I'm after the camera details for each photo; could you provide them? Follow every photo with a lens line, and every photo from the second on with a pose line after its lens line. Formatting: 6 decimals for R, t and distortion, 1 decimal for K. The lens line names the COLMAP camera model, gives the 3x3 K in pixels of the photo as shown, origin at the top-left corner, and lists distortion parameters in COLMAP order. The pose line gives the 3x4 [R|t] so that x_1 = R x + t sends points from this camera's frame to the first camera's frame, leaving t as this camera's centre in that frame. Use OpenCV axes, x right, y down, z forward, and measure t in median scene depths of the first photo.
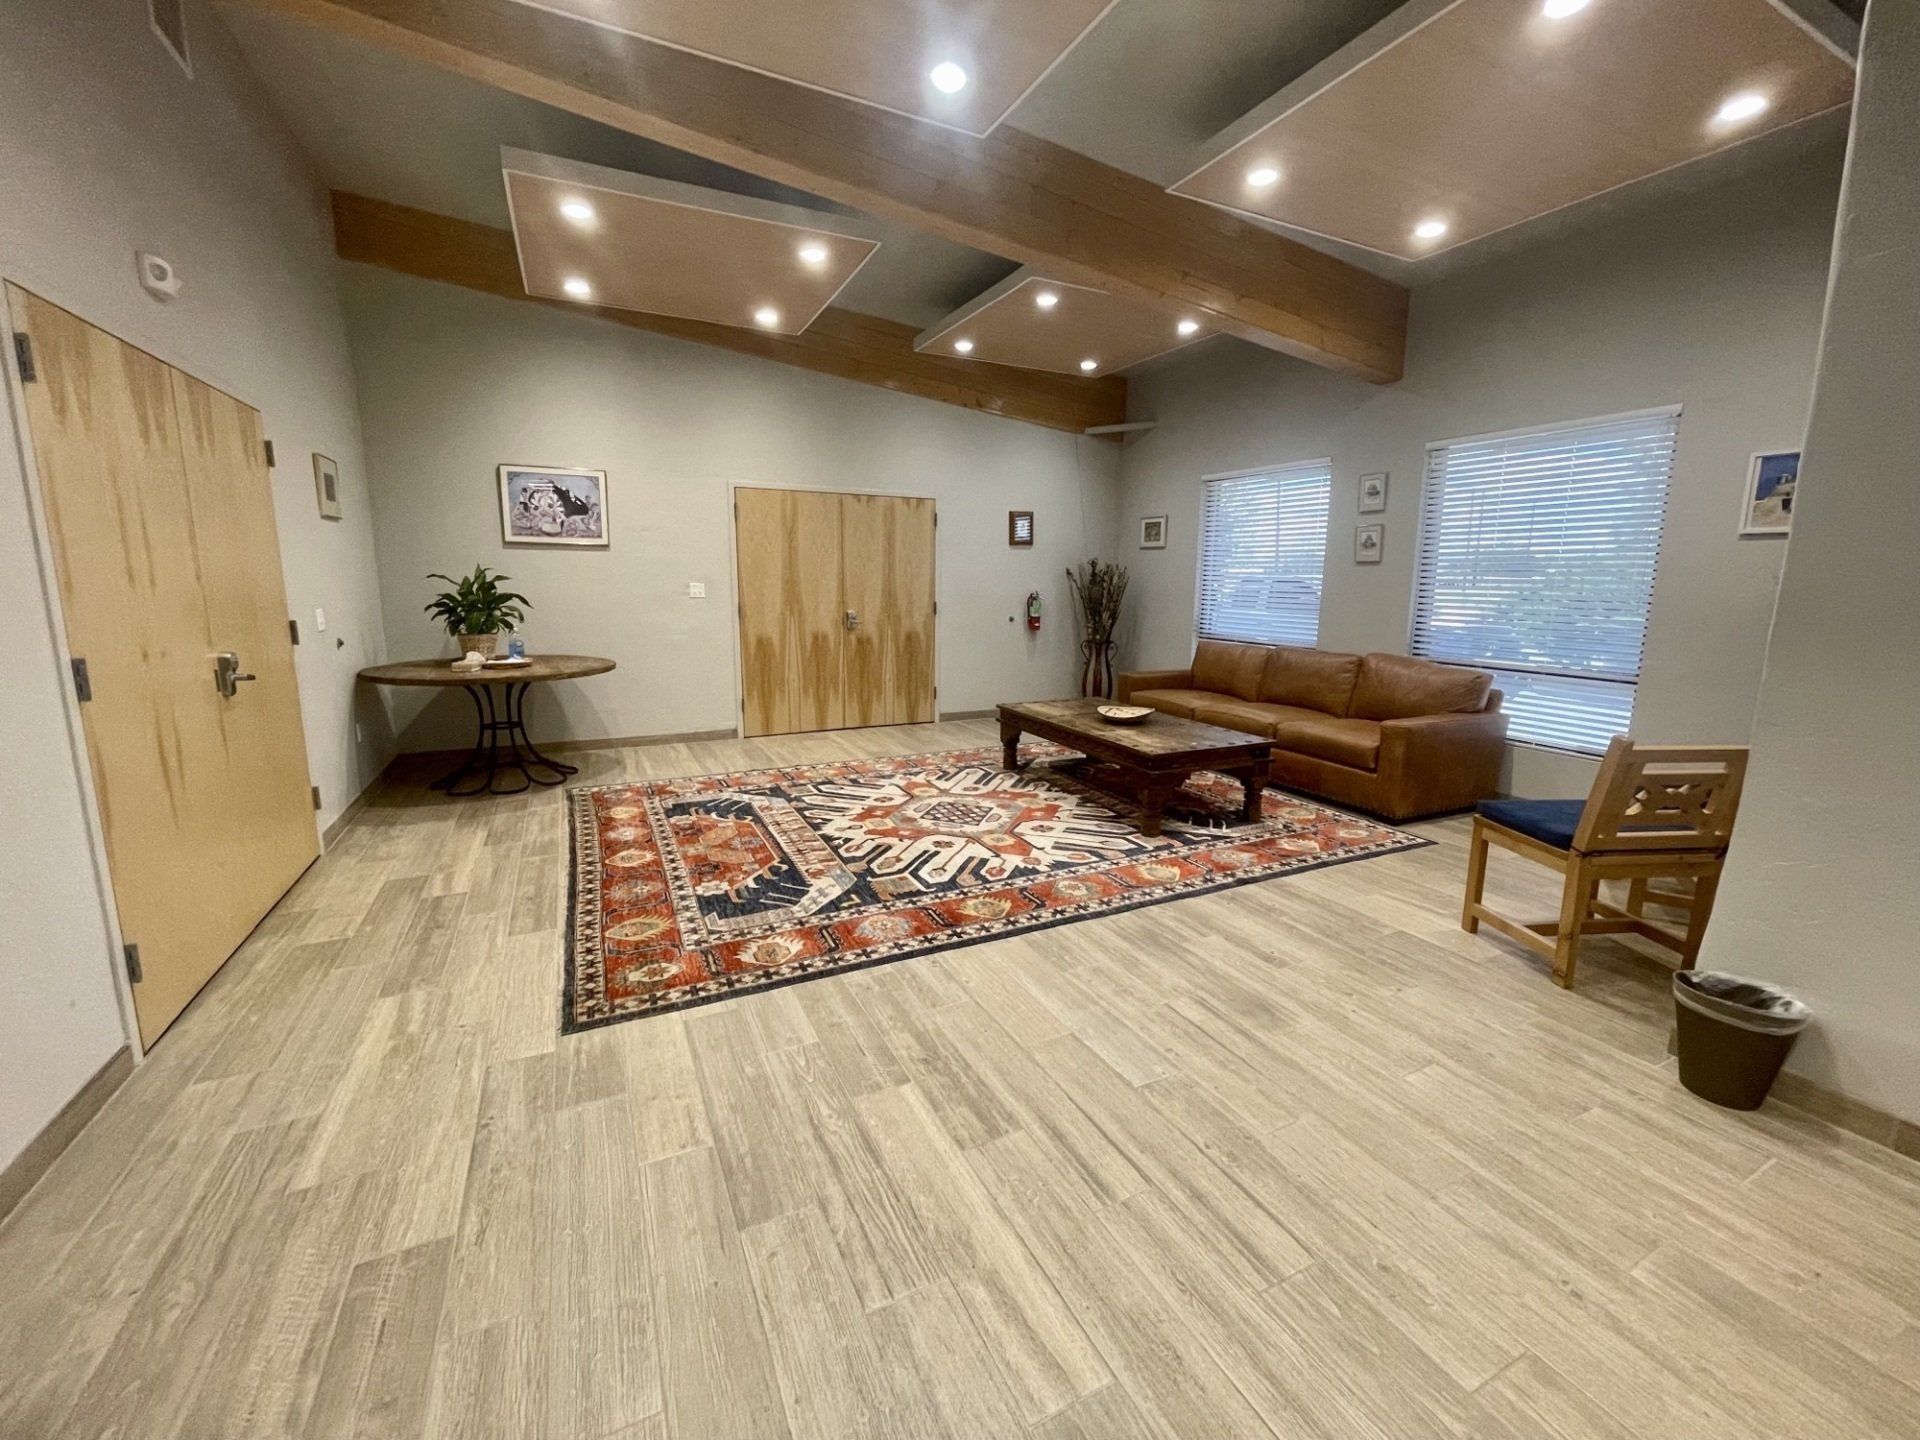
lens RADIAL K [[777.1, 0, 951.1], [0, 777.1, 717.3], [0, 0, 1]] dist [0.000314, -0.000582]
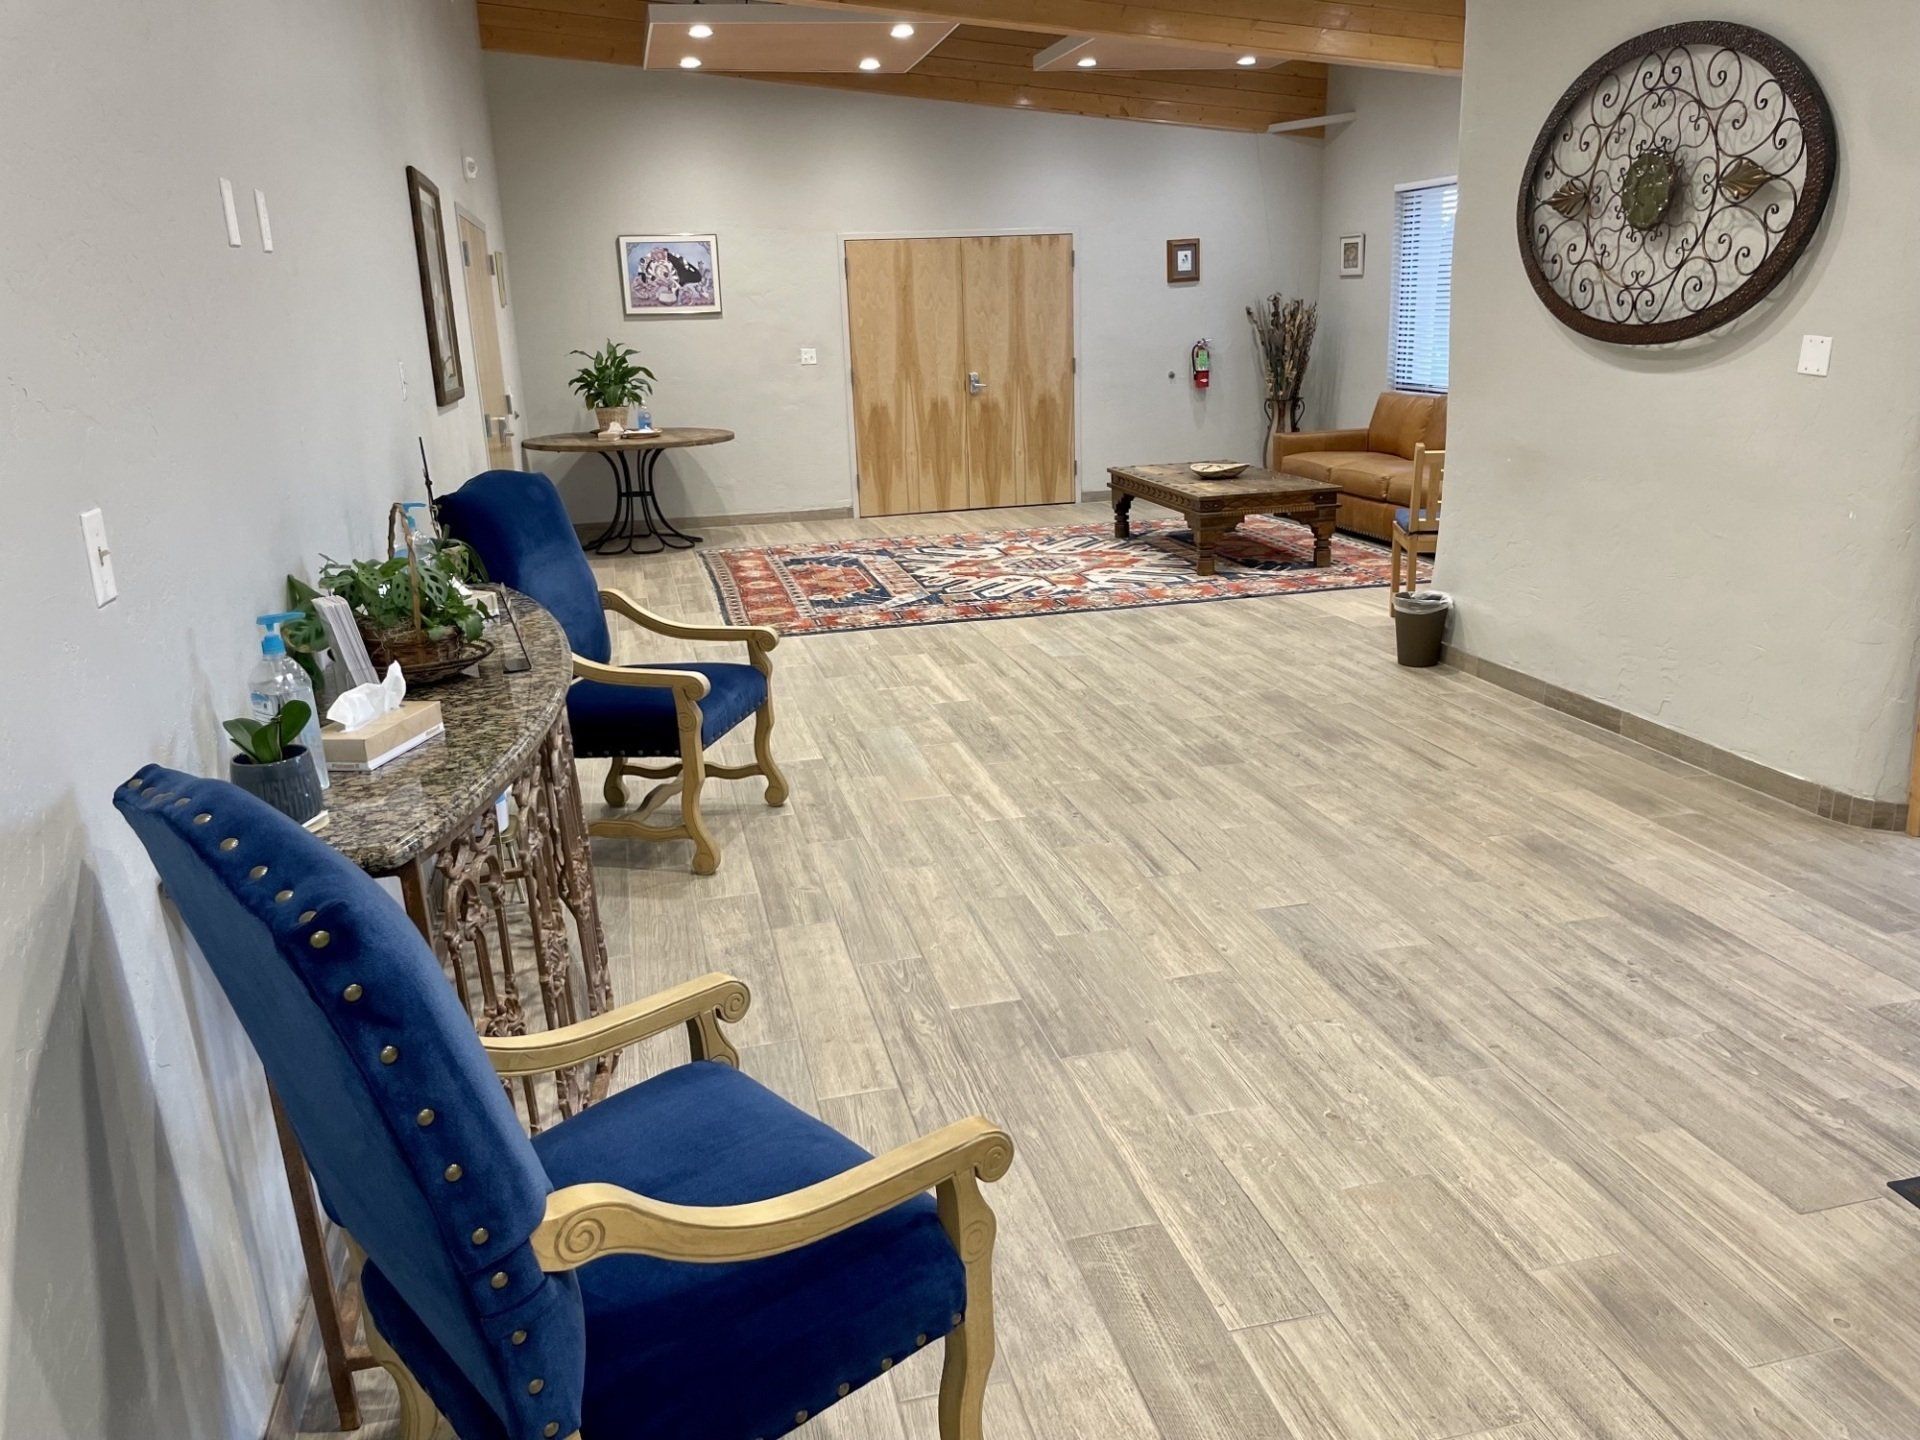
lens RADIAL K [[1373.5, 0, 951.2], [0, 1373.5, 724.3], [0, 0, 1]] dist [0.069687, -0.014837]
pose [[0.975242, 0.019885, -0.220244, 0.242947], [0.005822, 0.993295, 0.115459, 0.096787], [0.221064, -0.113883, 0.968587, -0.702428]]
